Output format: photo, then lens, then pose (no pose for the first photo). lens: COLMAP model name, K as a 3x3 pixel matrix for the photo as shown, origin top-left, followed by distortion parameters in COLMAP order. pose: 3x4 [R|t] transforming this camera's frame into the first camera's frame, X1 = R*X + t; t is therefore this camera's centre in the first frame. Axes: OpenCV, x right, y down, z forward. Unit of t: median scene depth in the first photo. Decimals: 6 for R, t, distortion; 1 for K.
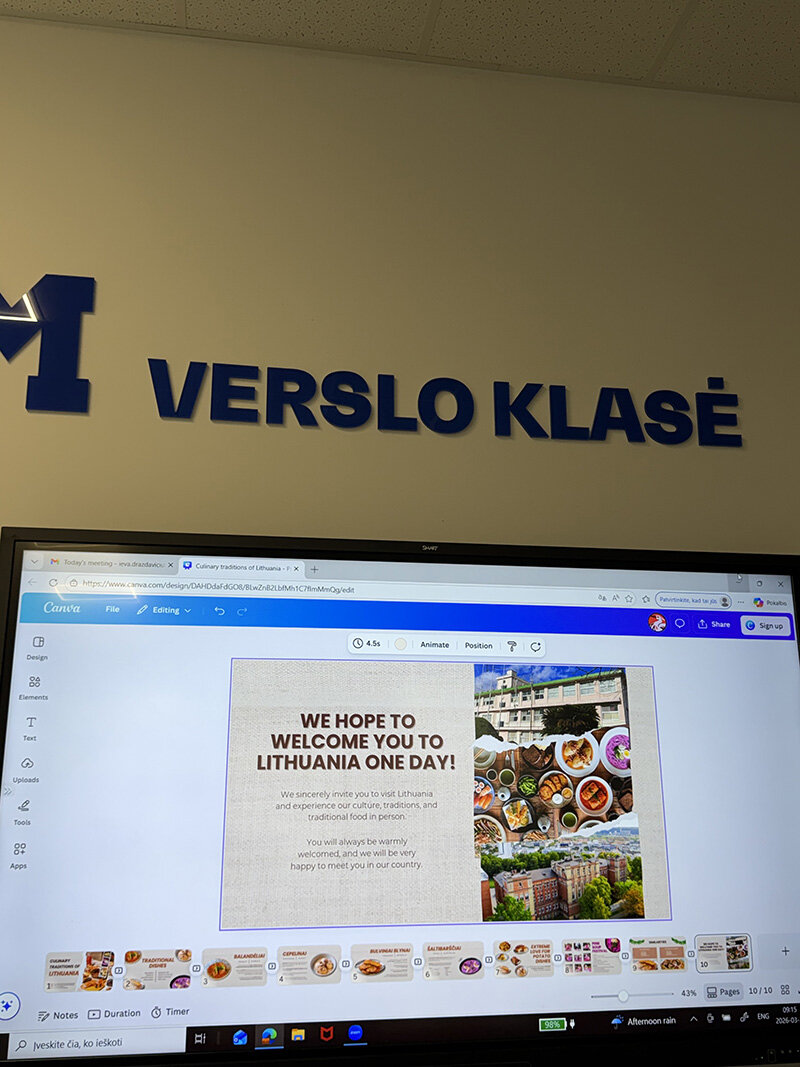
lens RADIAL K [[1050.5, 0, 400.0], [0, 1050.5, 533.5], [0, 0, 1]] dist [0.111759, -0.001227]
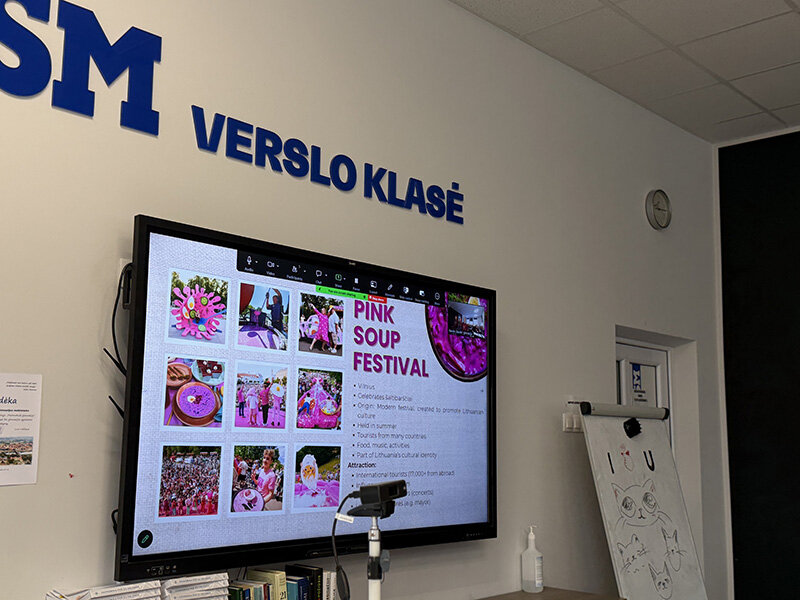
lens RADIAL K [[895.2, 0, 400.0], [0, 895.2, 300.0], [0, 0, 1]] dist [0.143003, -0.341644]
pose [[0.787639, 0.108858, 0.606444, -0.719384], [-0.177259, 0.982691, 0.053825, -0.018675], [-0.590088, -0.149892, 0.793302, -0.186734]]
